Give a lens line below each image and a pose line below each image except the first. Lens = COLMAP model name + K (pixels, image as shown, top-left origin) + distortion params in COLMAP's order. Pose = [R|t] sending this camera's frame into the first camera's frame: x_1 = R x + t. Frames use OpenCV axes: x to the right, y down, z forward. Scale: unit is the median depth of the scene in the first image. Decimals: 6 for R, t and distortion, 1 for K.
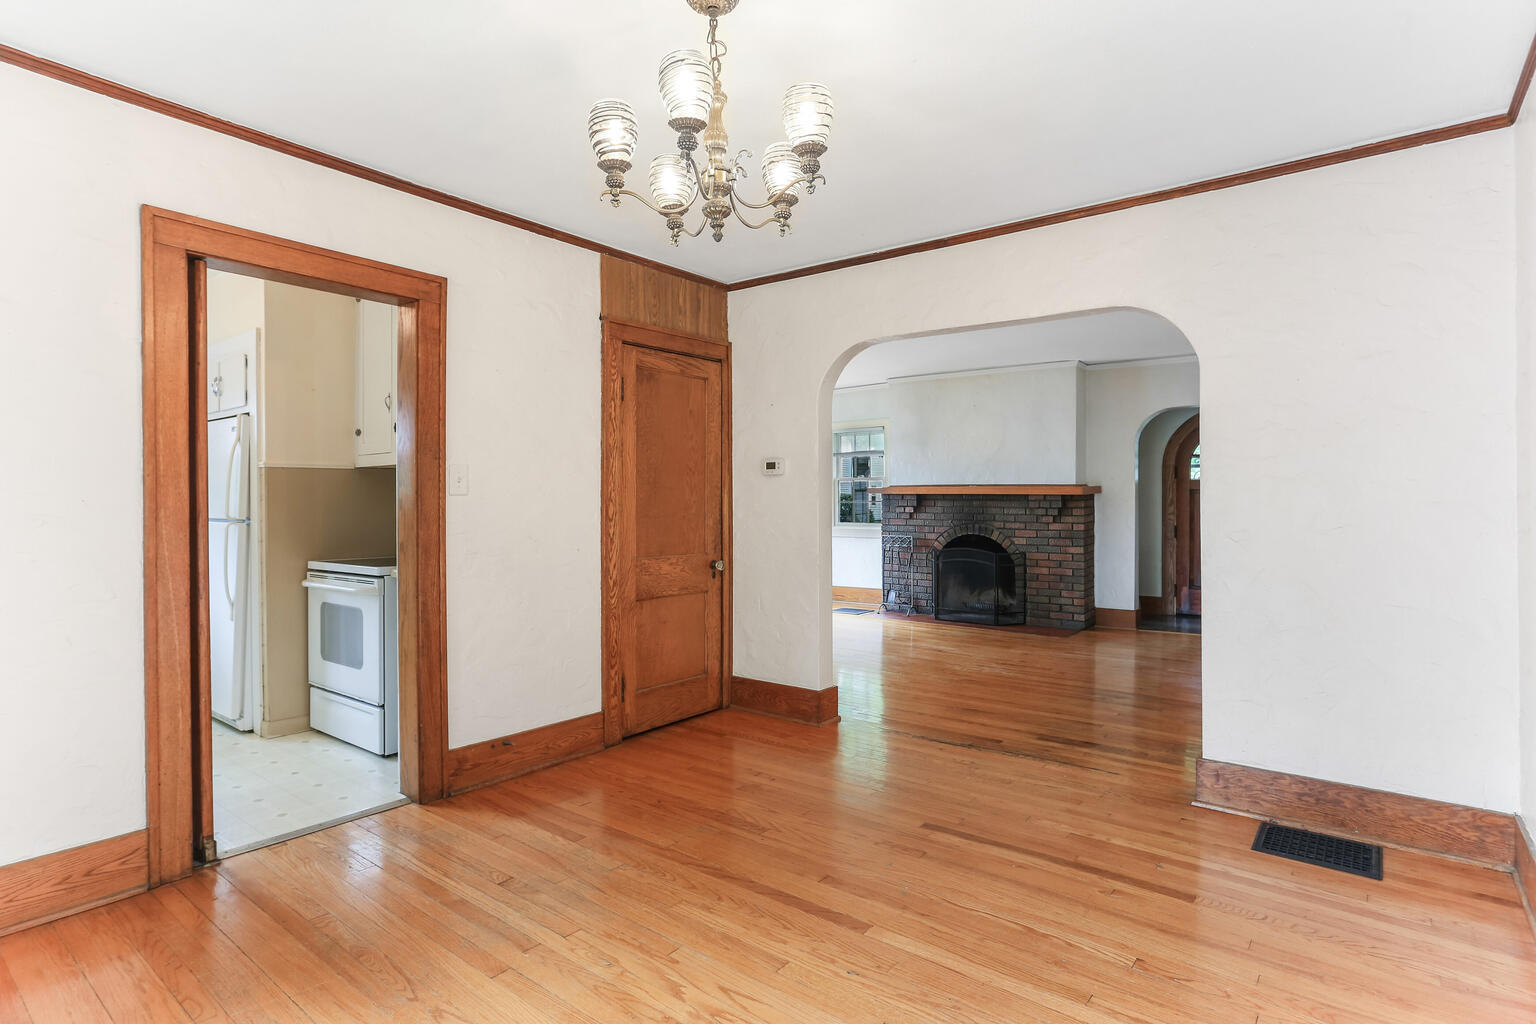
lens RADIAL K [[809.4, 0, 697.0], [0, 809.4, 500.9], [0, 0, 1]] dist [-0.020611, 0.011496]
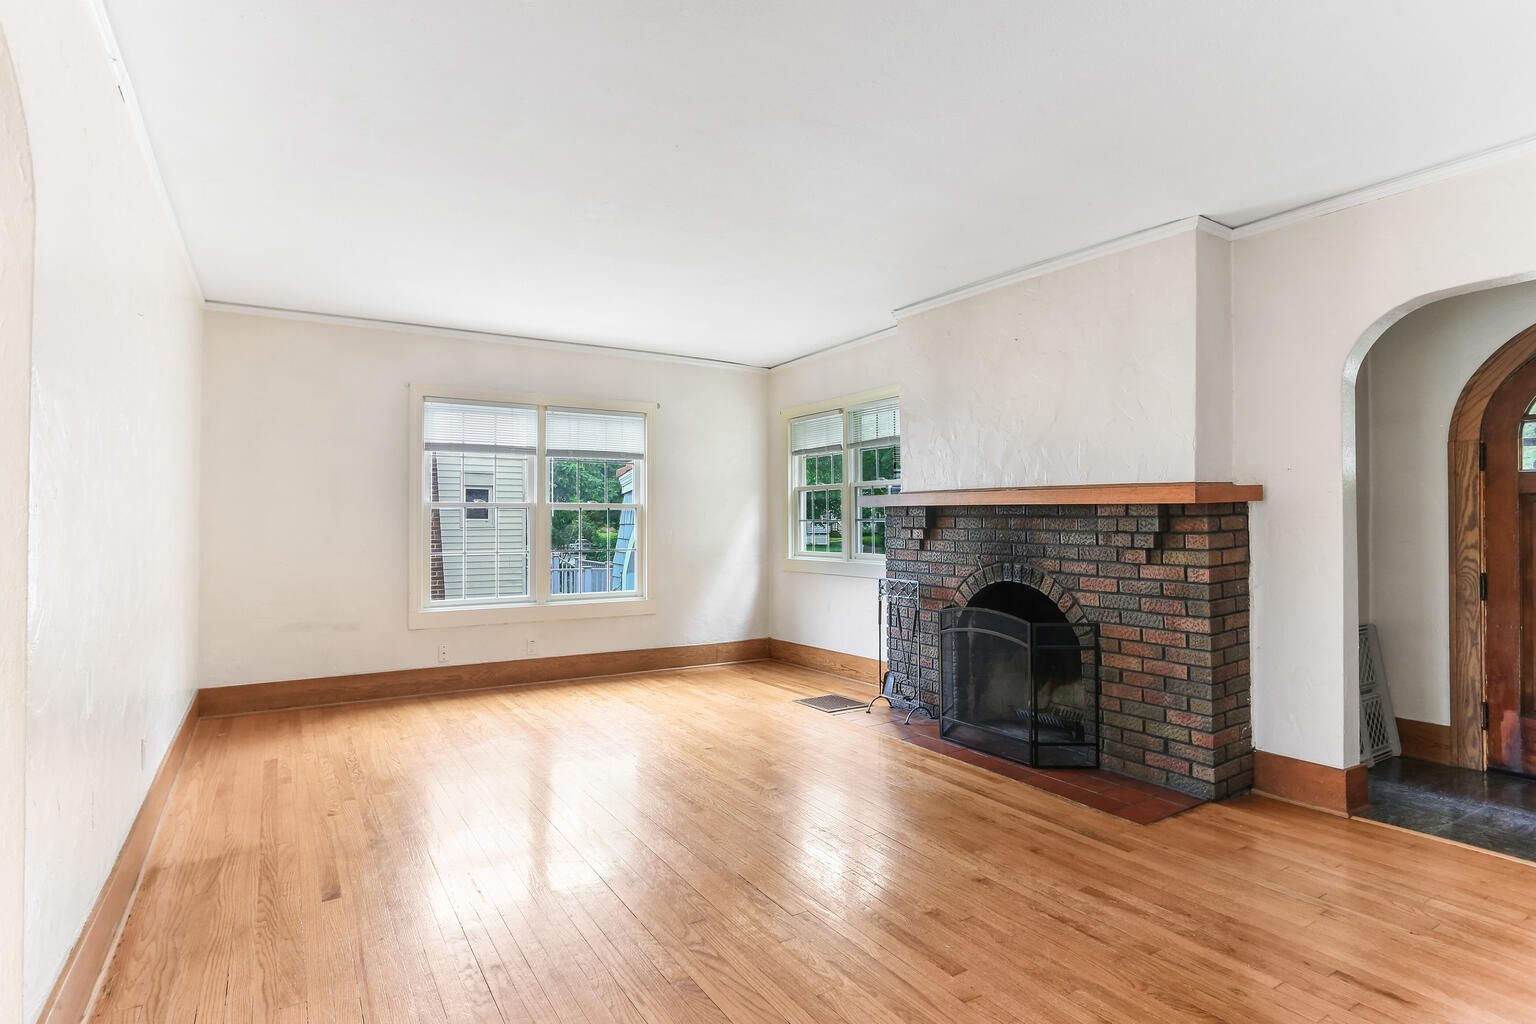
lens RADIAL K [[809.4, 0, 732.2], [0, 809.4, 510.6], [0, 0, 1]] dist [-0.020611, 0.011496]
pose [[0.956757, -0.000679, -0.290886, 0.336345], [-0.003809, 0.999882, -0.014864, 0.003717], [0.290862, 0.015329, 0.956642, 0.463963]]
